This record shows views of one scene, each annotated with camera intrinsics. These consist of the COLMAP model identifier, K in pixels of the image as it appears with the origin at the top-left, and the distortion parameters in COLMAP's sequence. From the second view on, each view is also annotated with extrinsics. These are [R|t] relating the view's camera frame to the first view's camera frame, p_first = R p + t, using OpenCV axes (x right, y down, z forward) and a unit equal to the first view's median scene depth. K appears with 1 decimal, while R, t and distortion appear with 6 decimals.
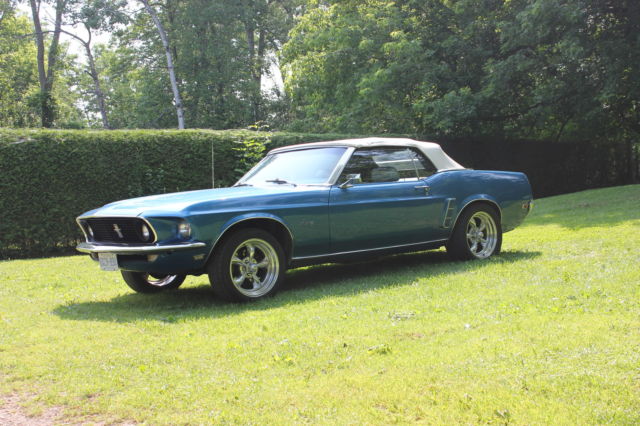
lens RADIAL K [[1007.5, 0, 321.7], [0, 1007.5, 217.3], [0, 0, 1]] dist [0.051647, 0.000000]
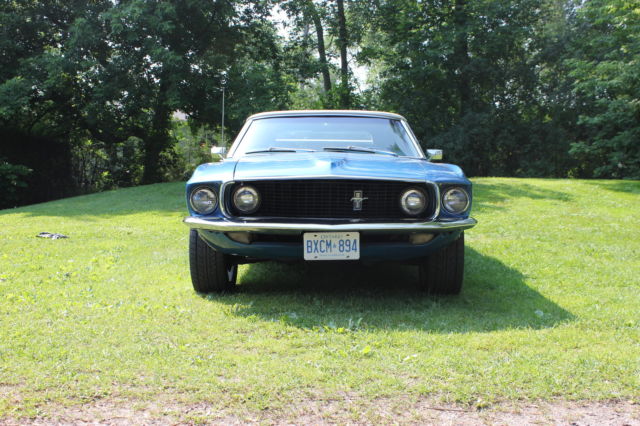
lens RADIAL K [[761.1, 0, 327.2], [0, 761.1, 235.9], [0, 0, 1]] dist [-0.015821, 0.000000]
pose [[0.612317, -0.001892, 0.790610, -0.584217], [-0.018762, 0.999681, 0.016923, 0.027122], [-0.790390, -0.025195, 0.612086, 0.644905]]
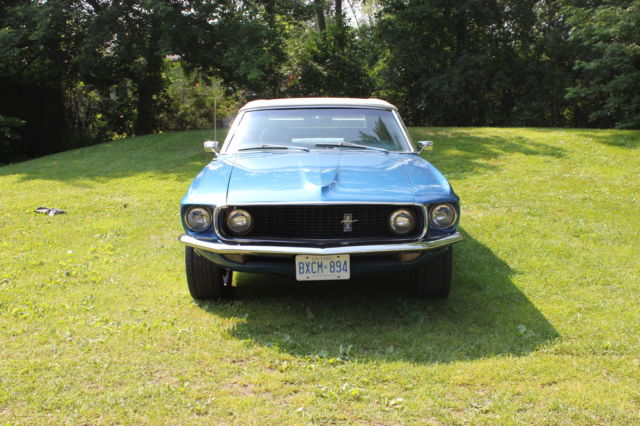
lens RADIAL K [[761.1, 0, 327.1], [0, 761.1, 236.6], [0, 0, 1]] dist [-0.015821, 0.000000]
pose [[0.609046, -0.093894, 0.787558, -0.590984], [-0.008856, 0.992101, 0.125128, -0.041151], [-0.793086, -0.083184, 0.603403, 0.635805]]
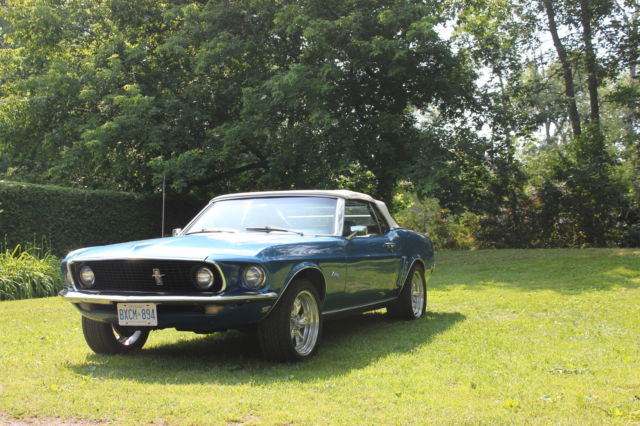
lens RADIAL K [[1007.5, 0, 317.5], [0, 1007.5, 211.1], [0, 0, 1]] dist [0.051647, 0.000000]
pose [[0.895131, 0.063298, 0.441286, -0.424521], [-0.029291, 0.996080, -0.083463, 0.023345], [-0.444839, 0.061784, 0.893477, 0.171939]]
